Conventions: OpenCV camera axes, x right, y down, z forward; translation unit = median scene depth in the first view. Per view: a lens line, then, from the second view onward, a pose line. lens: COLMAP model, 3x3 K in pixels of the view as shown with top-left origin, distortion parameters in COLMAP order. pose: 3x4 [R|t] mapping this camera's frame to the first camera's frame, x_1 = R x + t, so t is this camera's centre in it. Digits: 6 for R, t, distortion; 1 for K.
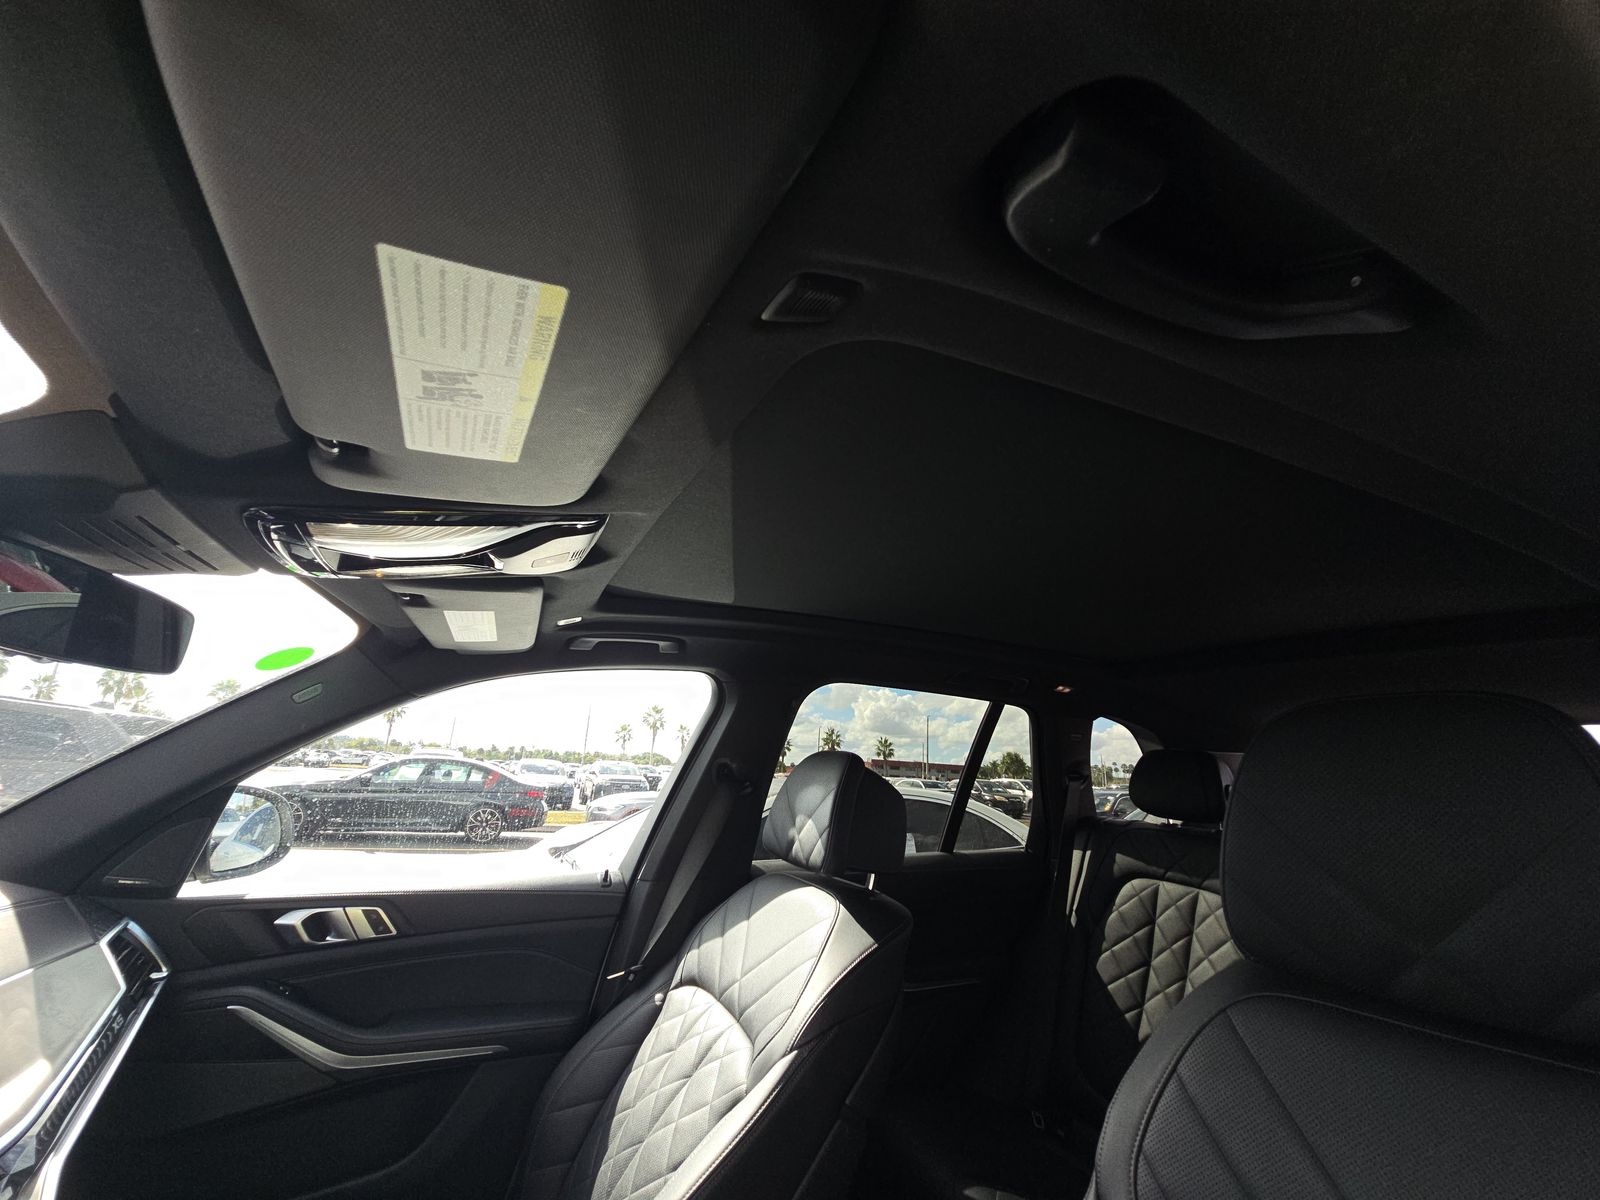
lens RADIAL K [[654.7, 0, 806.3], [0, 654.7, 592.3], [0, 0, 1]] dist [0.015526, -0.012971]
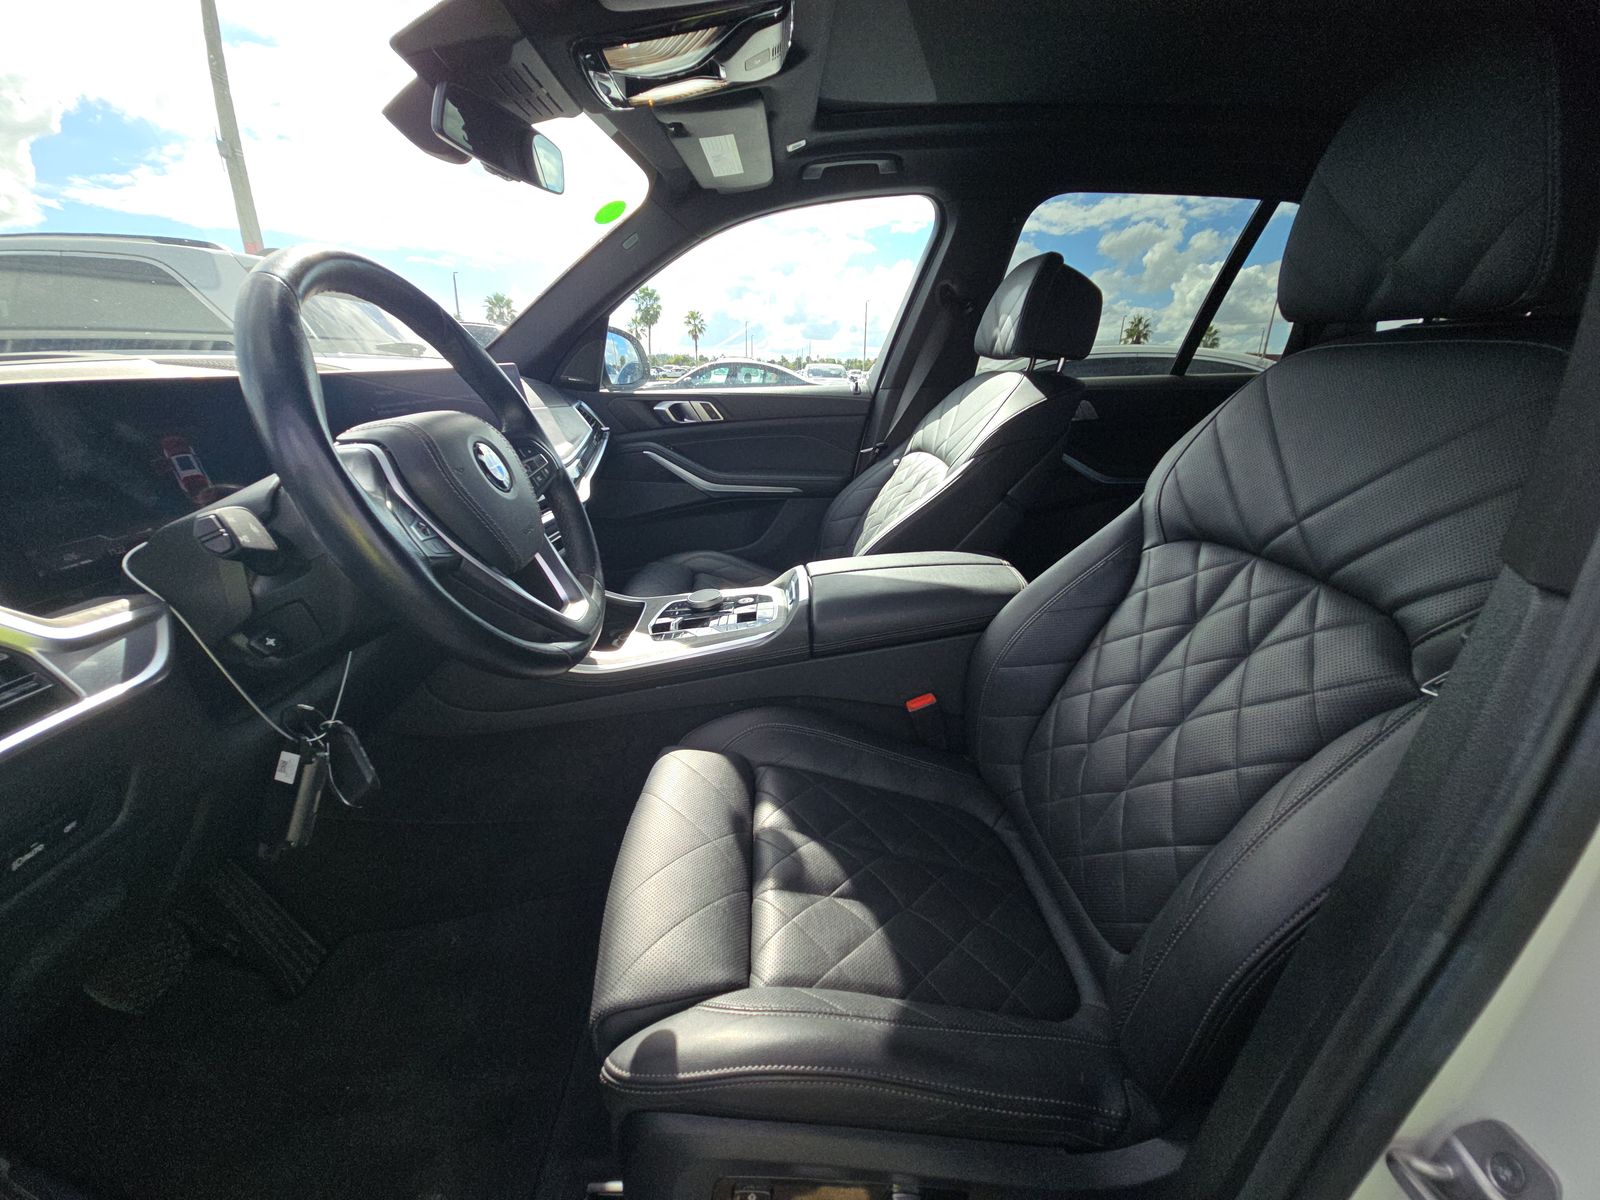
lens RADIAL K [[654.7, 0, 806.3], [0, 654.7, 592.3], [0, 0, 1]] dist [0.015526, -0.012971]
pose [[0.919892, 0.090523, -0.381582, 0.162960], [0.136033, 0.838932, 0.526961, 0.090521], [0.367823, -0.536655, 0.759413, -0.288911]]
